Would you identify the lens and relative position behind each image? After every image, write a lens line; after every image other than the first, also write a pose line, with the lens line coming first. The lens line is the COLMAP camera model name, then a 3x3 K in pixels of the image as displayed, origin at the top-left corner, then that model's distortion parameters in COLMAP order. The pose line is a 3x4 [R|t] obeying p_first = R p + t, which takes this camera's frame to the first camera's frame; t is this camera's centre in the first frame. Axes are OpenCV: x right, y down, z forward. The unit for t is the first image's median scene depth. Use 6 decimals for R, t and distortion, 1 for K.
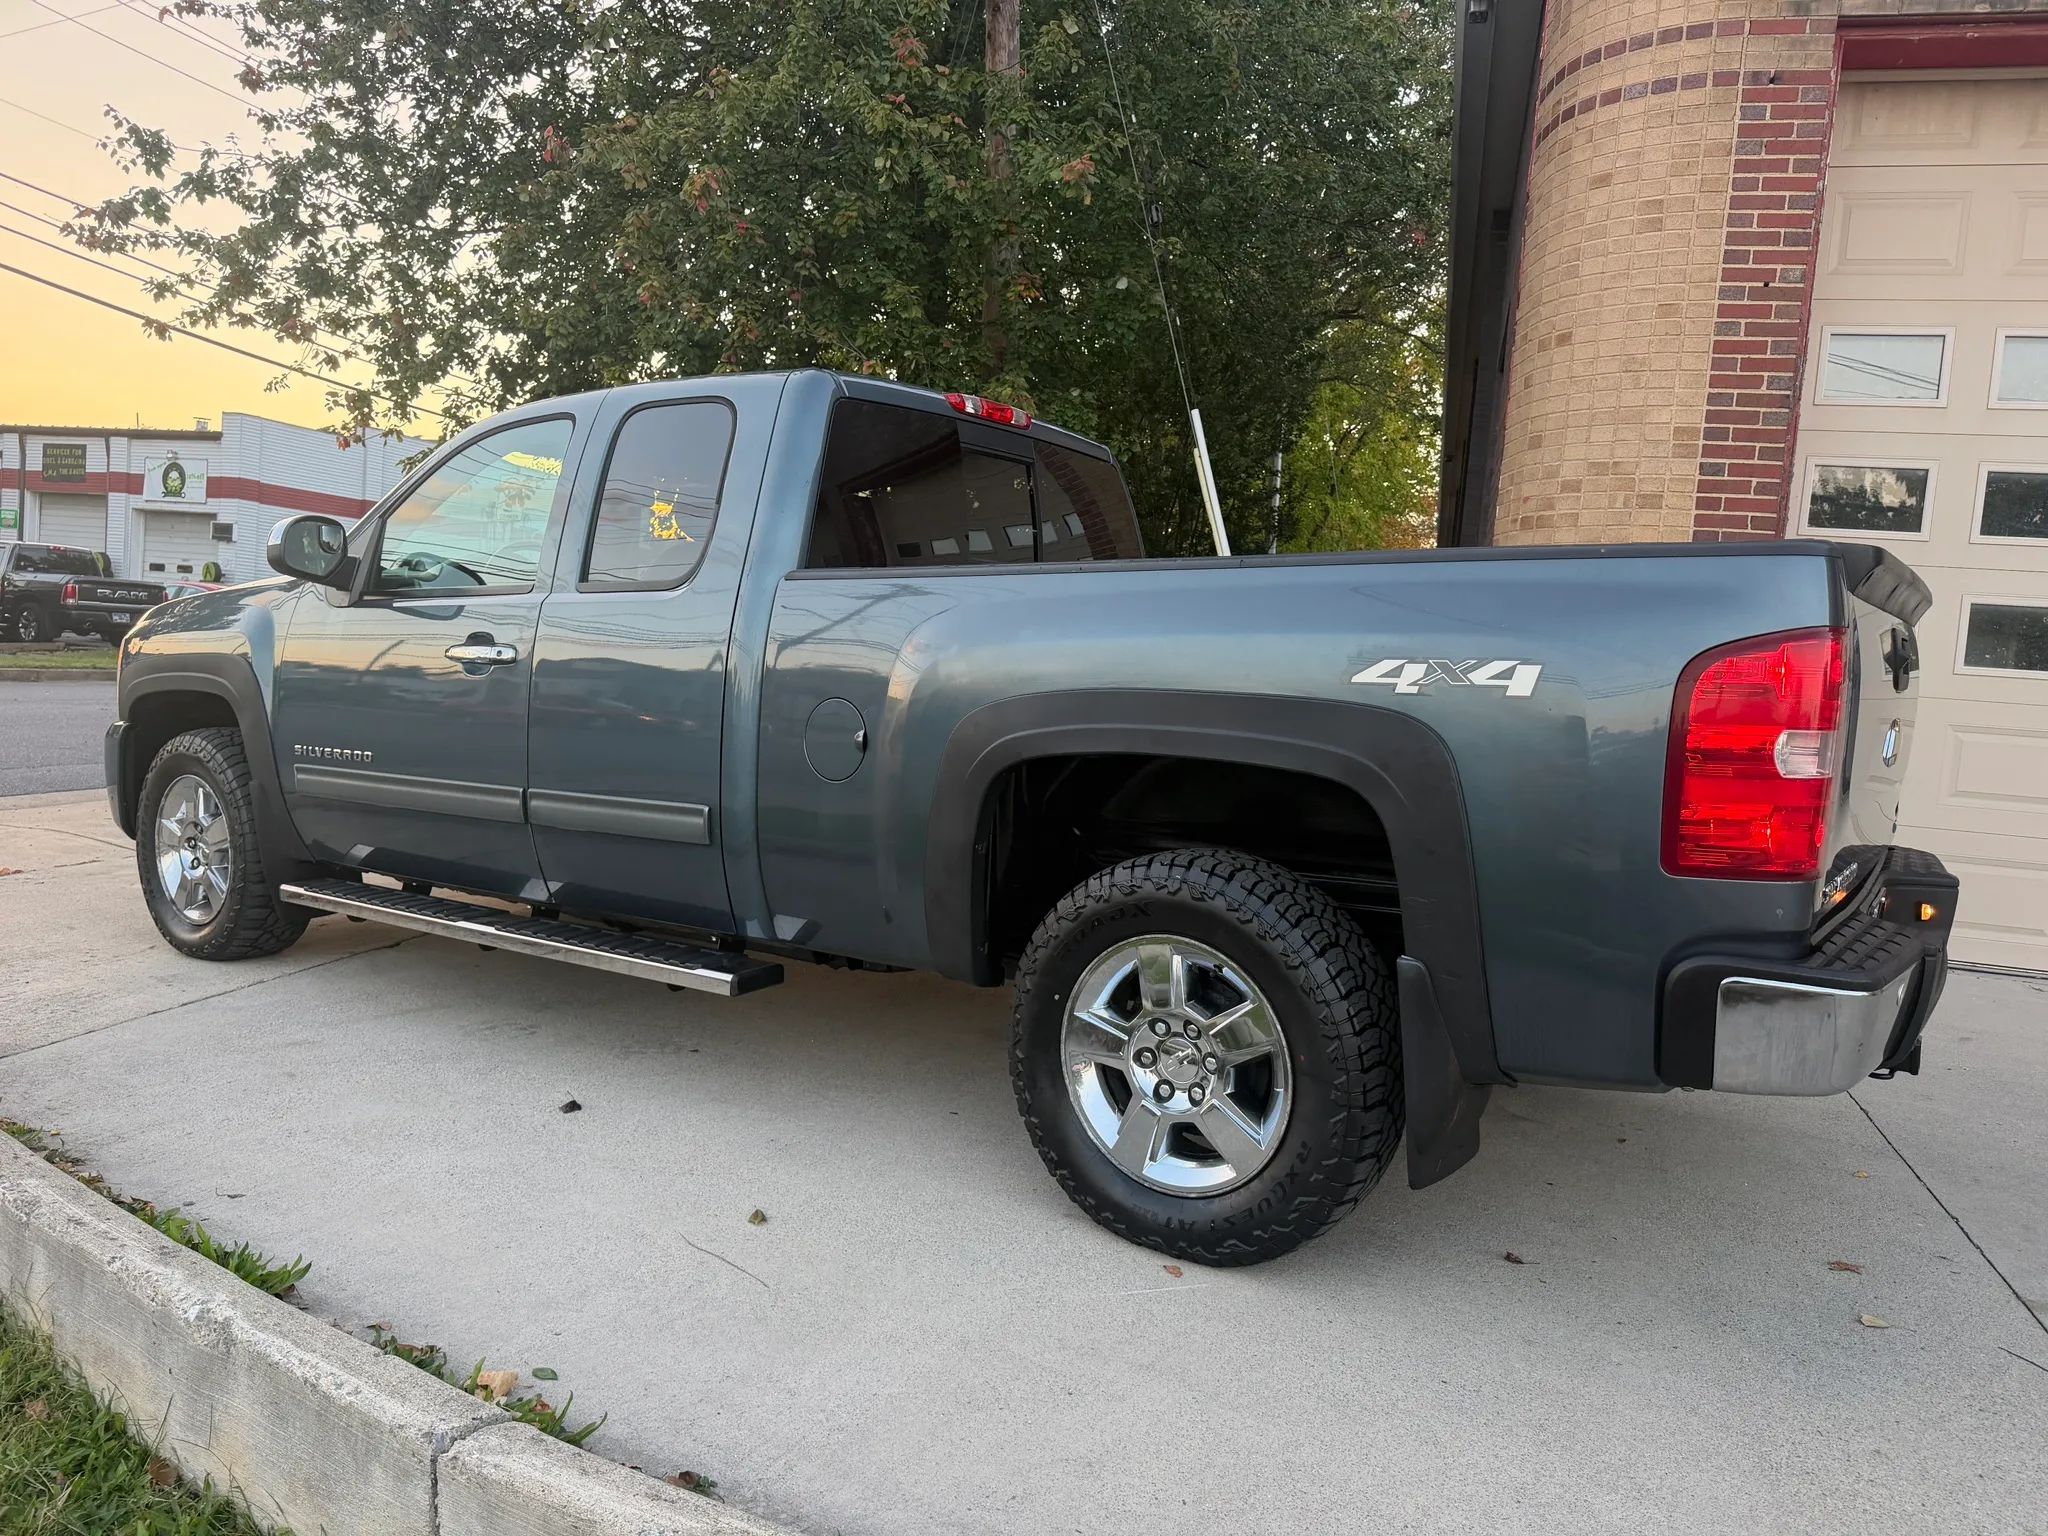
lens RADIAL K [[1443.0, 0, 1012.0], [0, 1443.0, 765.4], [0, 0, 1]] dist [0.031683, -0.054910]
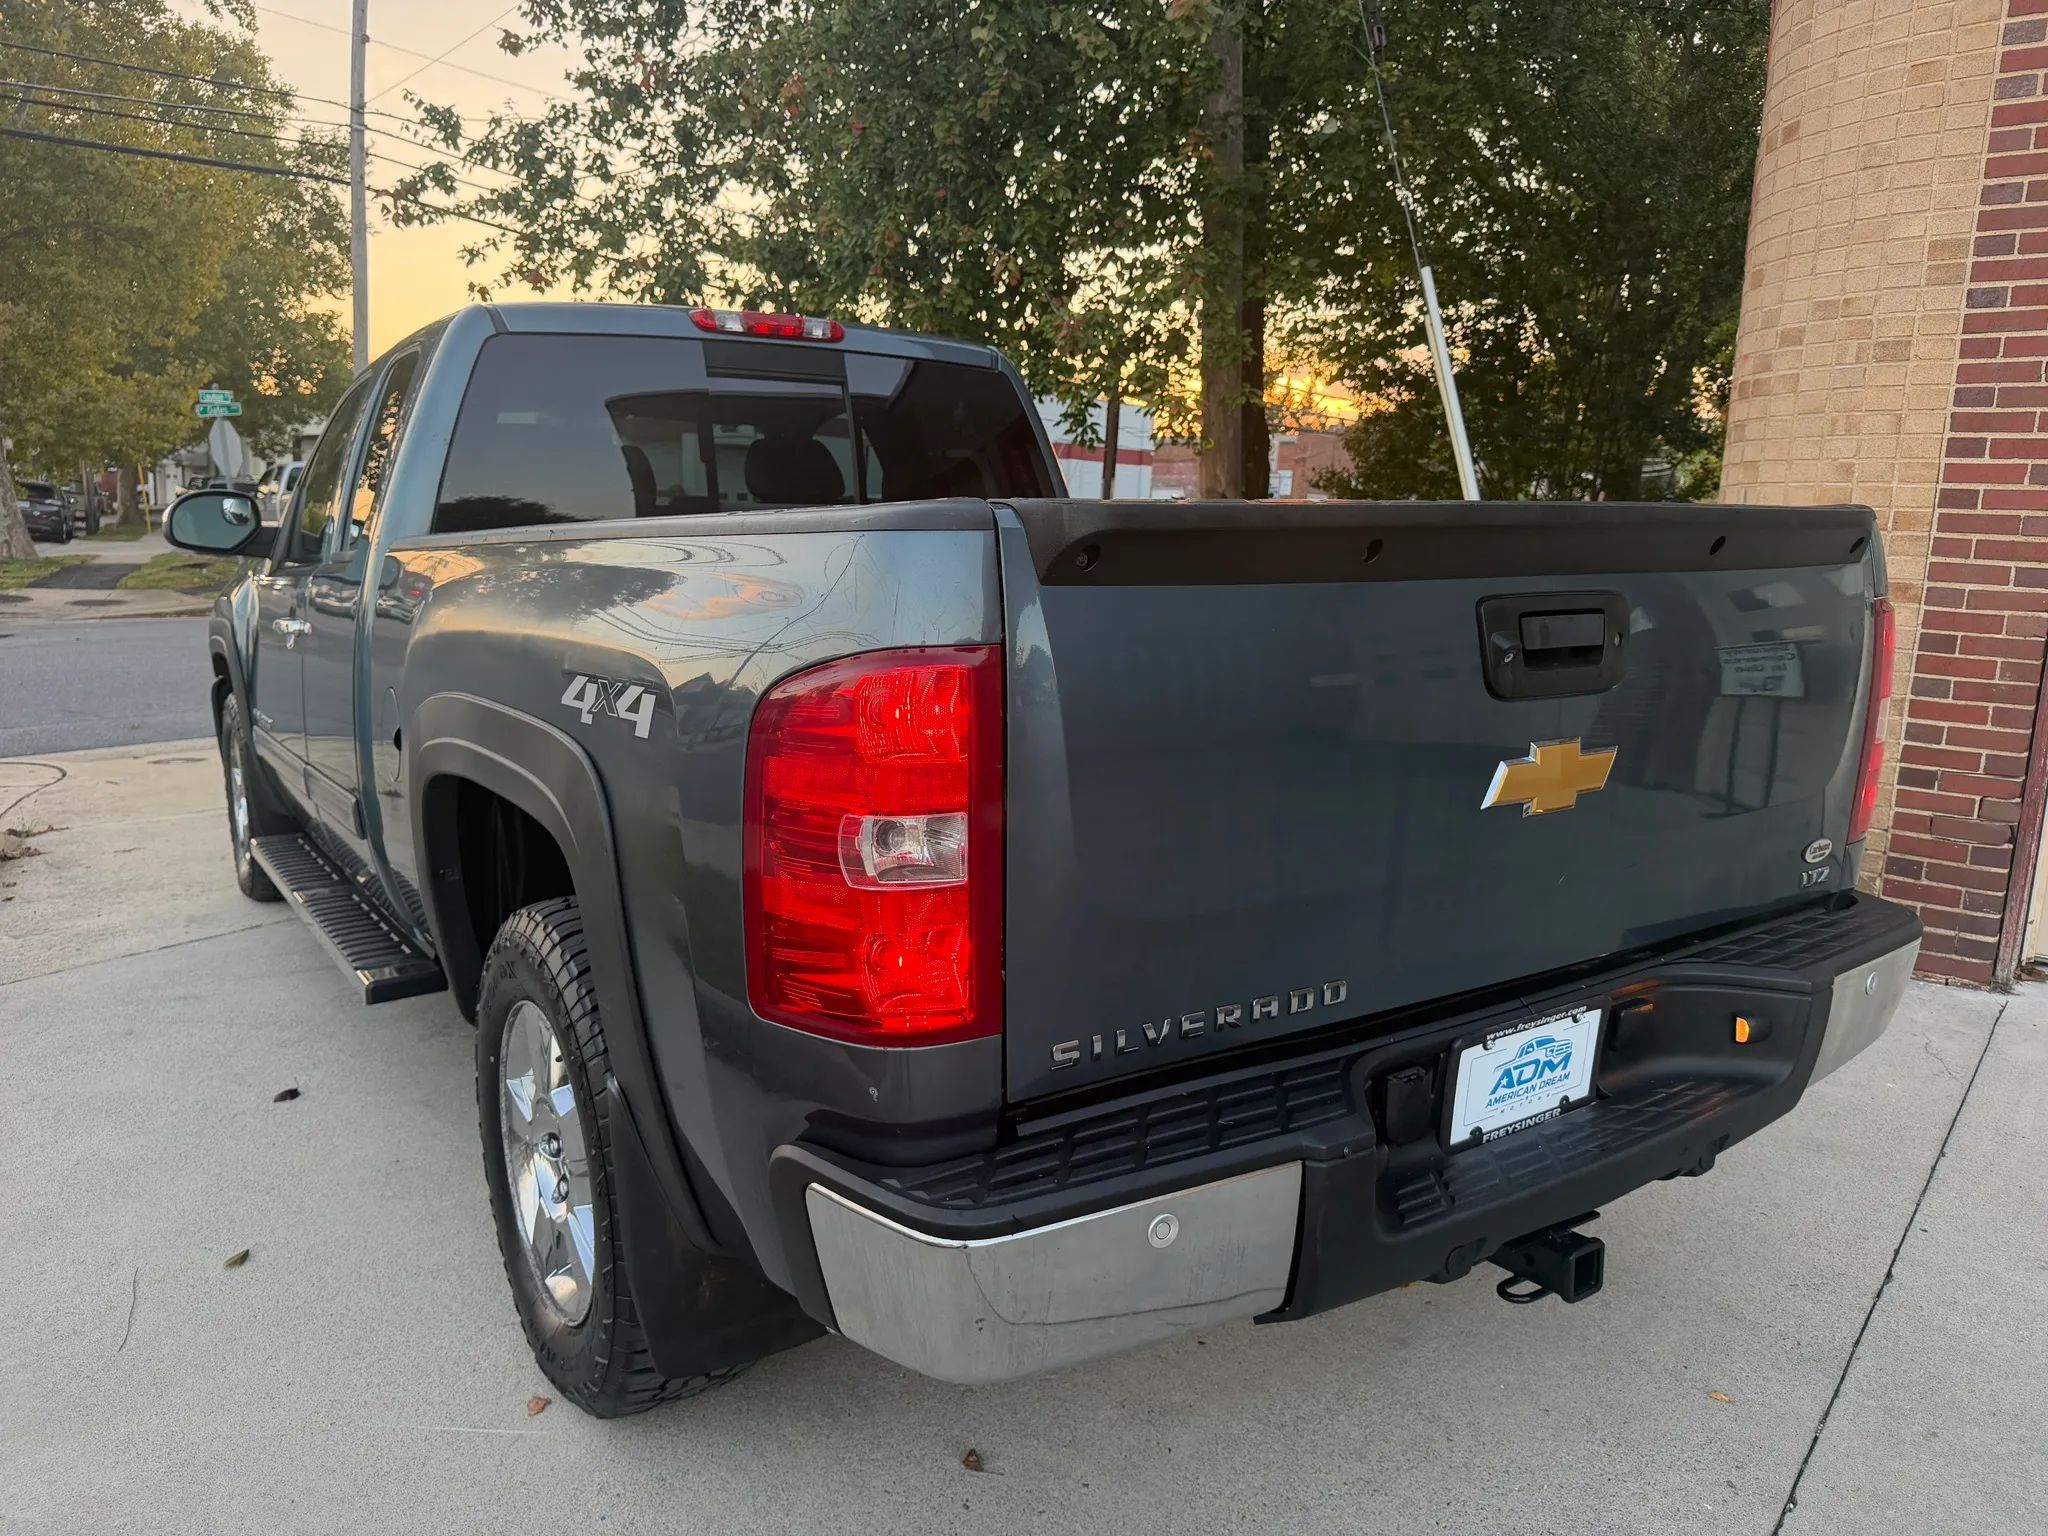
lens RADIAL K [[1443.0, 0, 1025.7], [0, 1443.0, 772.9], [0, 0, 1]] dist [0.031683, -0.054910]
pose [[0.929291, 0.022620, -0.368656, 0.315749], [0.006487, 0.996969, 0.077525, -0.034294], [0.369292, -0.074435, 0.926328, 0.172331]]
